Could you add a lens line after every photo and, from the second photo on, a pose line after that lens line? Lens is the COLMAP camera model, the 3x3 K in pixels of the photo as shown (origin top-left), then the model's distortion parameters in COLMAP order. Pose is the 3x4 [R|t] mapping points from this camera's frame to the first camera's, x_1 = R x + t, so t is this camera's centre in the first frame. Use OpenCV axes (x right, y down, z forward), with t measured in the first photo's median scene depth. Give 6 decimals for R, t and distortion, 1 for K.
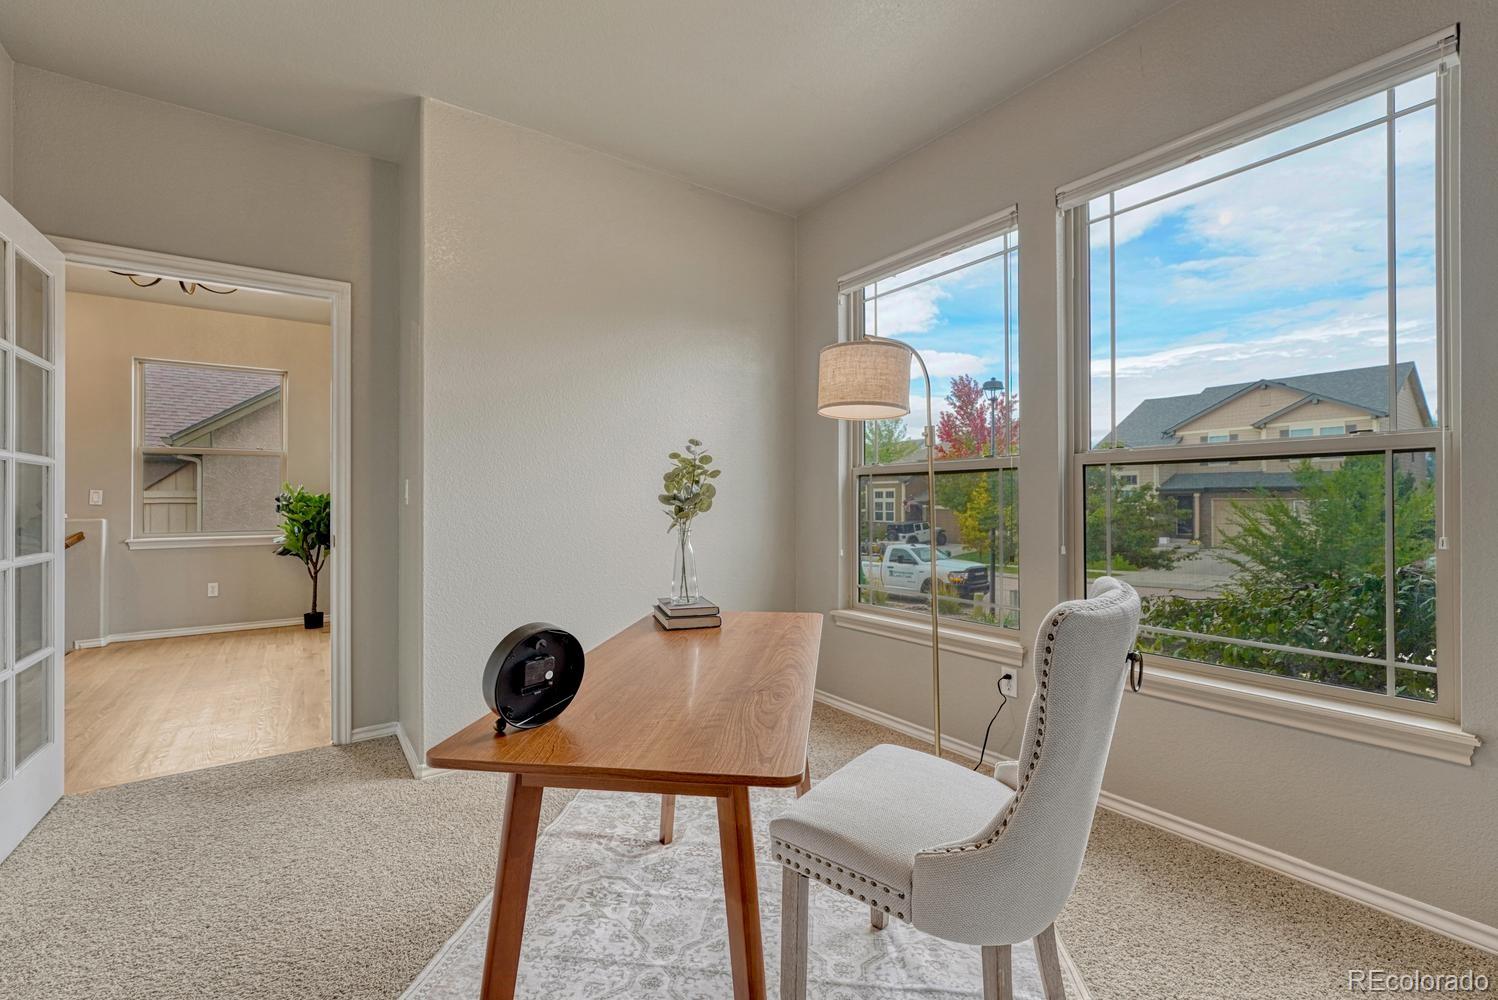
lens RADIAL K [[636.6, 0, 738.3], [0, 636.6, 500.4], [0, 0, 1]] dist [-0.008168, 0.000794]
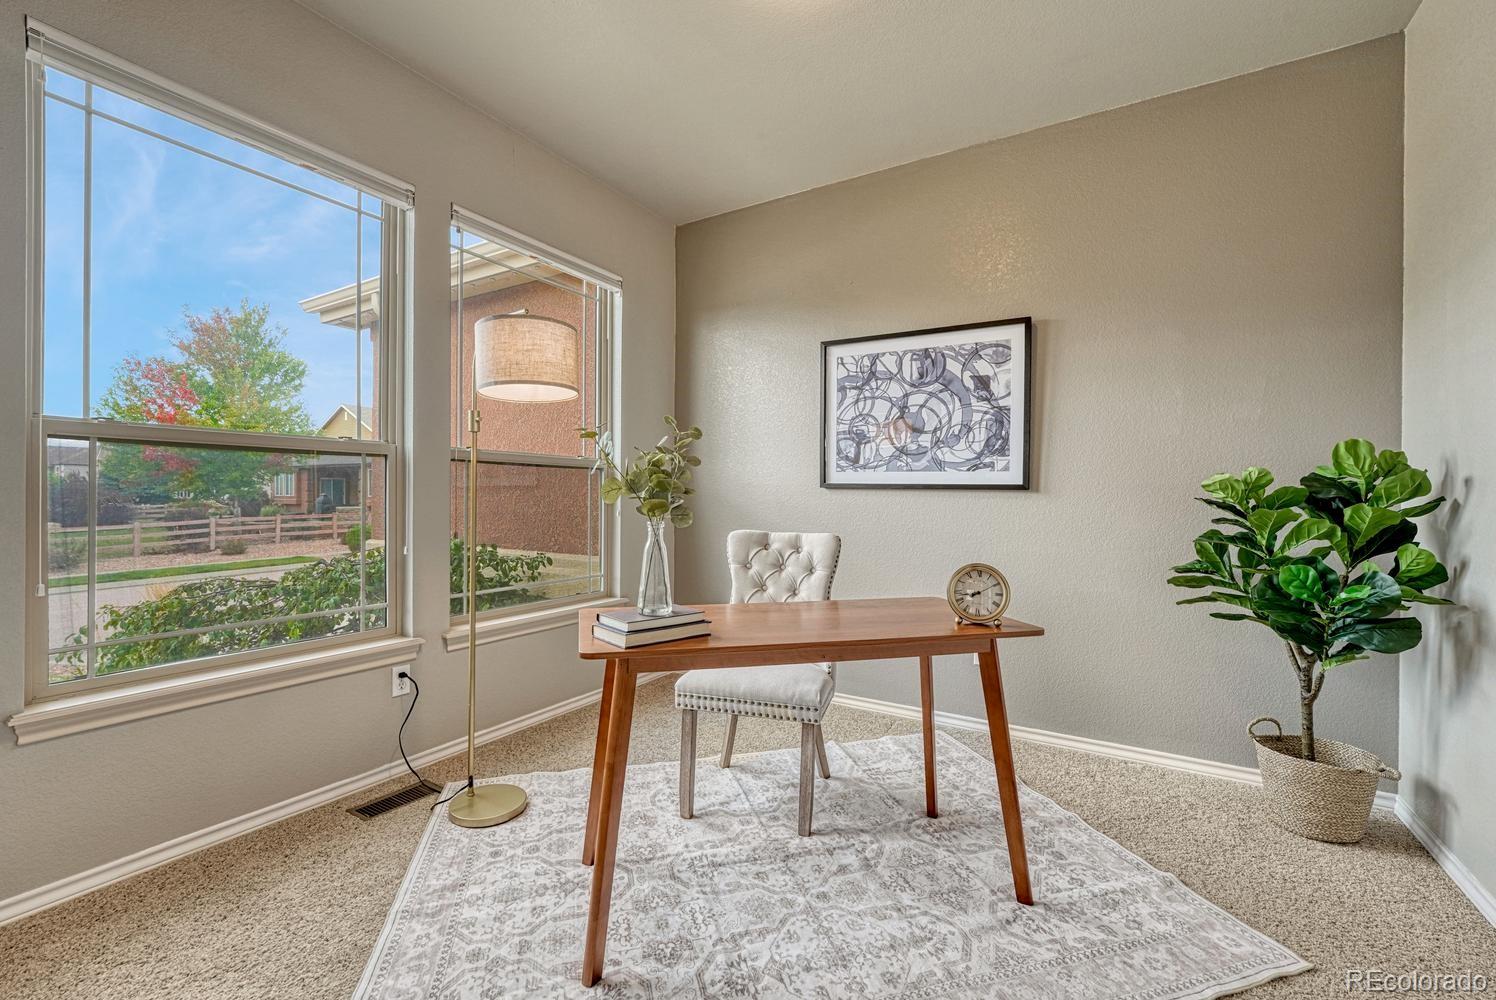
lens RADIAL K [[635.7, 0, 737.4], [0, 635.7, 500.4], [0, 0, 1]] dist [-0.008168, 0.000794]
pose [[-0.399652, -0.004535, 0.916656, -1.041274], [-0.014983, 0.999886, -0.001586, 0.010202], [-0.916545, -0.014368, -0.399674, 1.457870]]
